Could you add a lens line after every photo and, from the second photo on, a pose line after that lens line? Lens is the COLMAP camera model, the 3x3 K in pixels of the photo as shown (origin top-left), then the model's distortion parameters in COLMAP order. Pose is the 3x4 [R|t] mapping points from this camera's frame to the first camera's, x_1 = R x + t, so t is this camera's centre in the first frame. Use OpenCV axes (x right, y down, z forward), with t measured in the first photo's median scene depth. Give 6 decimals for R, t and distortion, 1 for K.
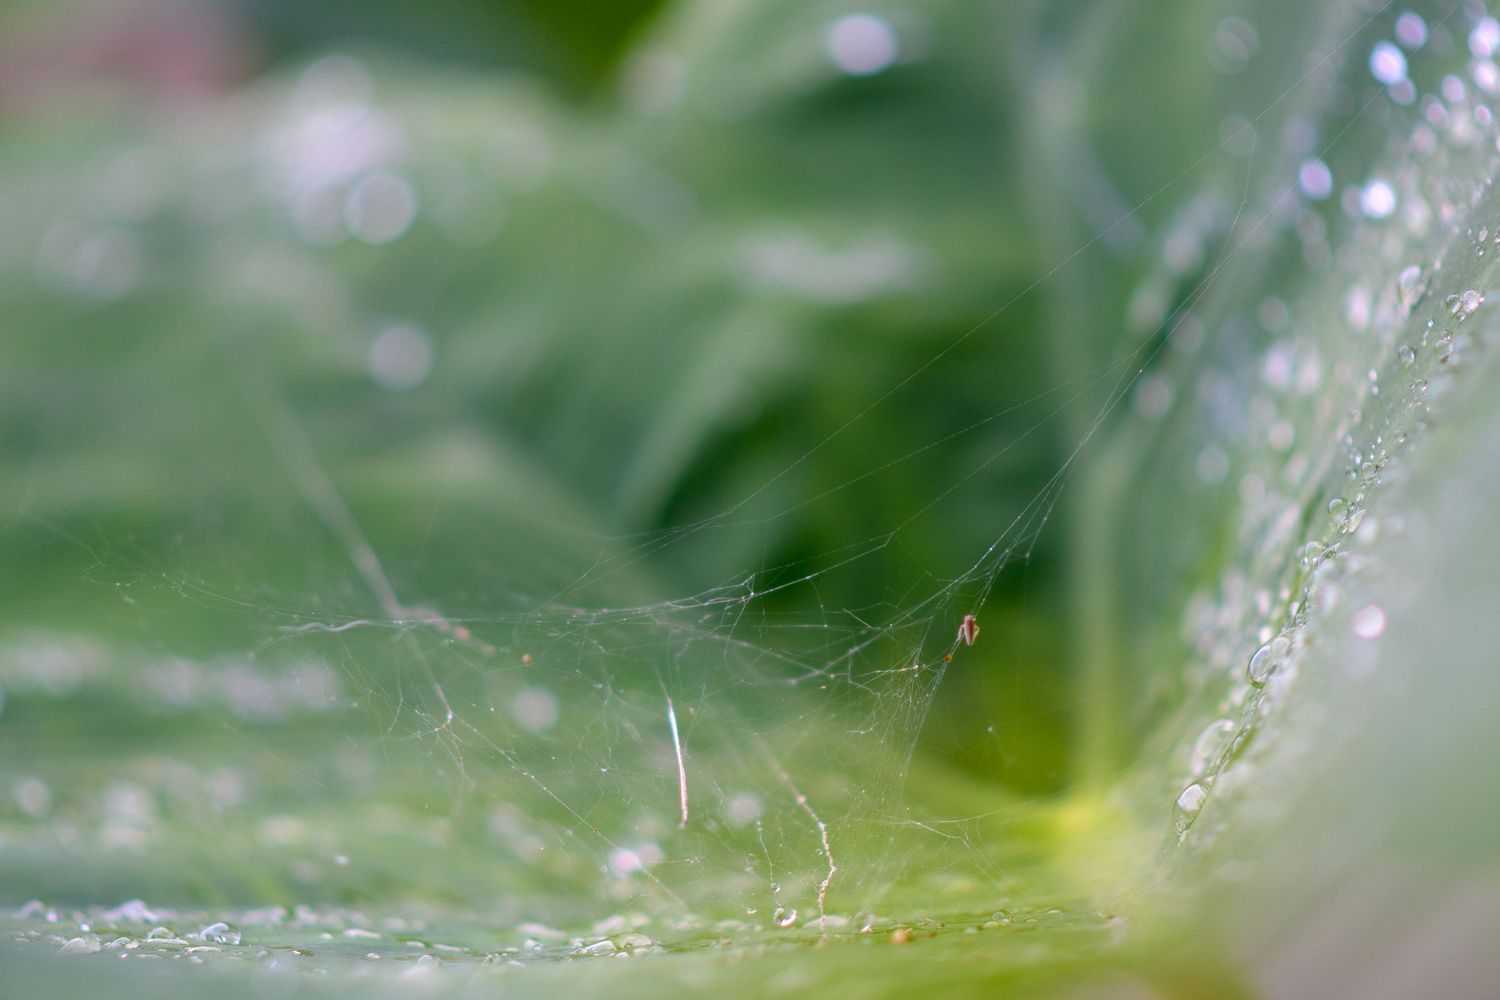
lens RADIAL K [[6140.0, 0, 749.4], [0, 6140.0, 497.4], [0, 0, 1]] dist [0.176759, 0.000000]
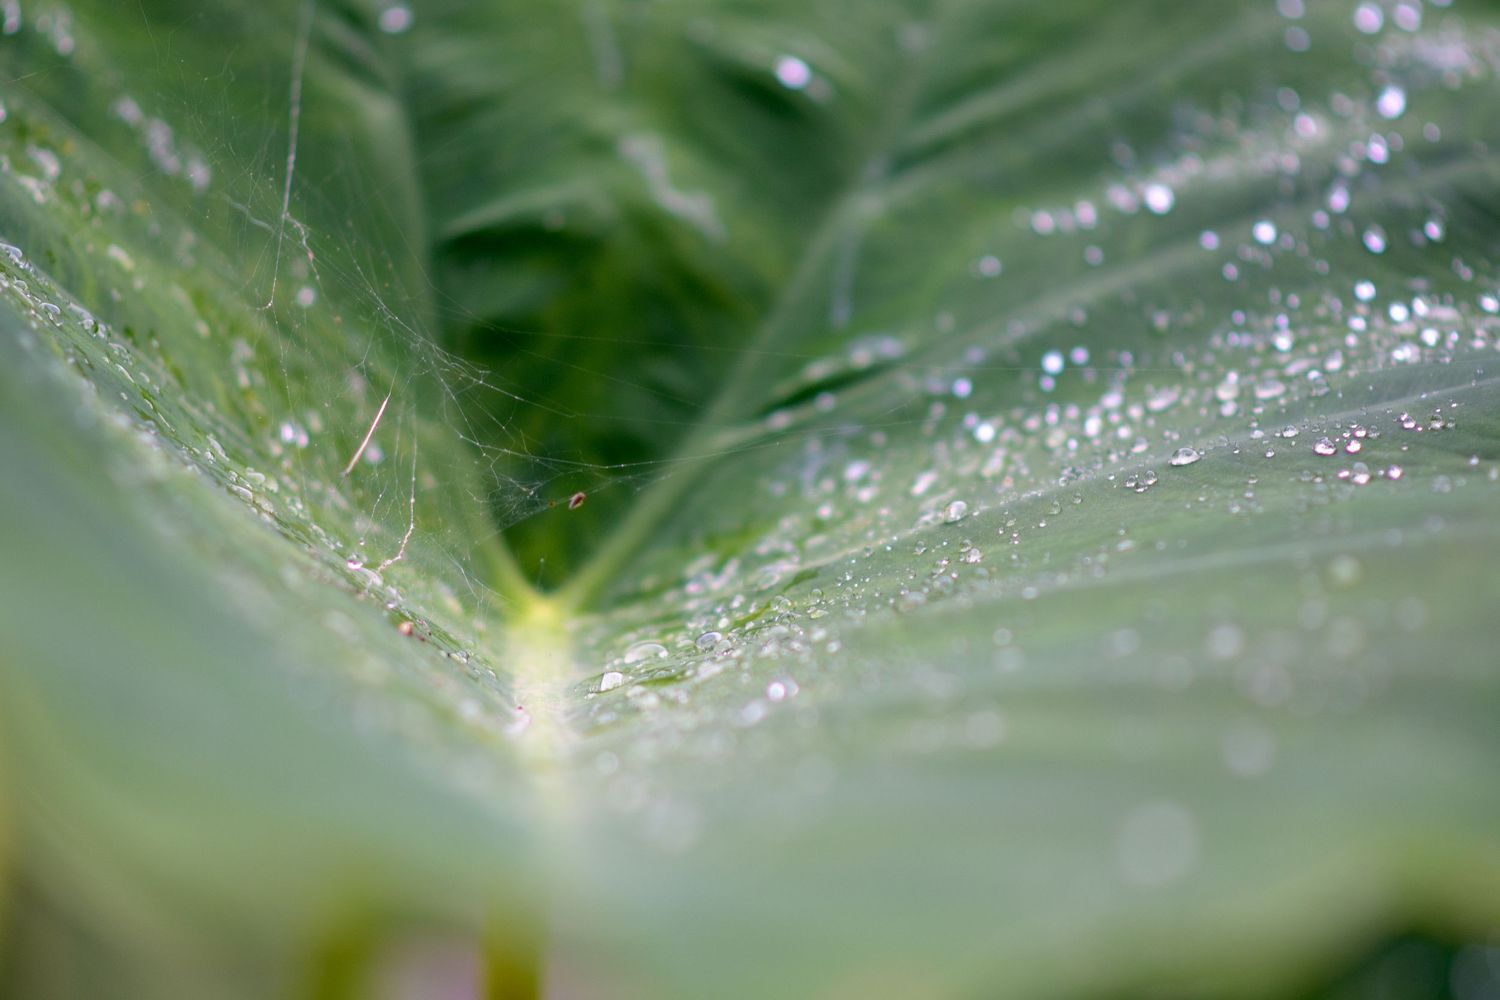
lens RADIAL K [[6140.0, 0, 751.4], [0, 6140.0, 498.8], [0, 0, 1]] dist [0.176759, 0.000000]
pose [[0.747014, 0.655387, 0.111522, -0.092273], [-0.663286, 0.746087, 0.058361, -0.087798], [-0.044956, -0.117567, 0.992047, -0.445674]]
